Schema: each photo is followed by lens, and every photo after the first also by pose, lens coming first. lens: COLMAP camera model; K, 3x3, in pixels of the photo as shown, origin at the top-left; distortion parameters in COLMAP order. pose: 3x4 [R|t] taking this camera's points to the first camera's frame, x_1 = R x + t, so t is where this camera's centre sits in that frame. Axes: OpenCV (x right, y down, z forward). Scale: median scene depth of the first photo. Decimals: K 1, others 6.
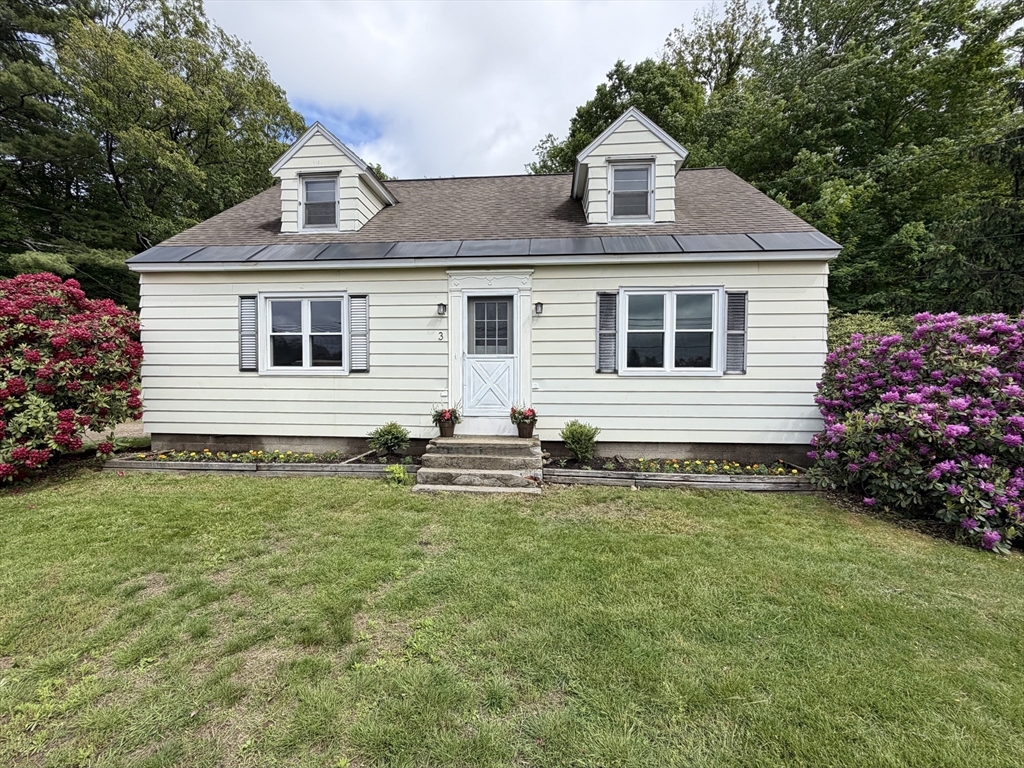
lens RADIAL K [[414.4, 0, 517.5], [0, 414.4, 392.4], [0, 0, 1]] dist [-0.007352, -0.000067]
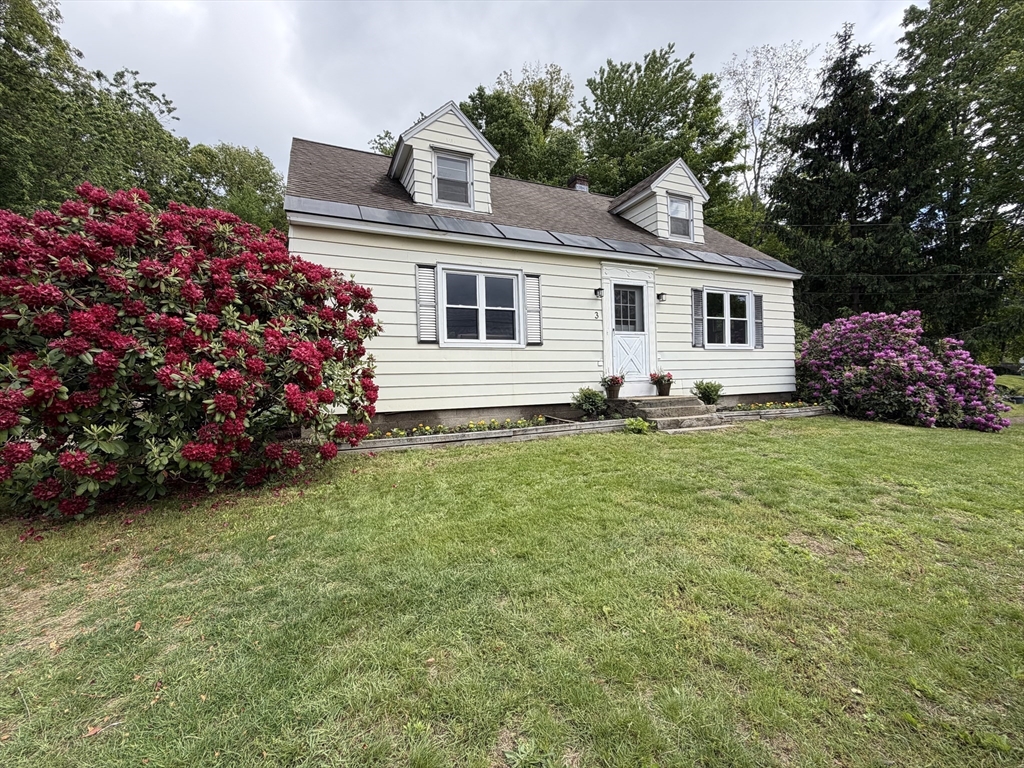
lens RADIAL K [[414.4, 0, 517.6], [0, 414.4, 379.0], [0, 0, 1]] dist [-0.007352, -0.000067]
pose [[0.883172, -0.030535, 0.468055, -0.942399], [0.025270, 0.999527, 0.017524, 0.020552], [-0.468368, -0.003649, 0.883526, 0.047531]]
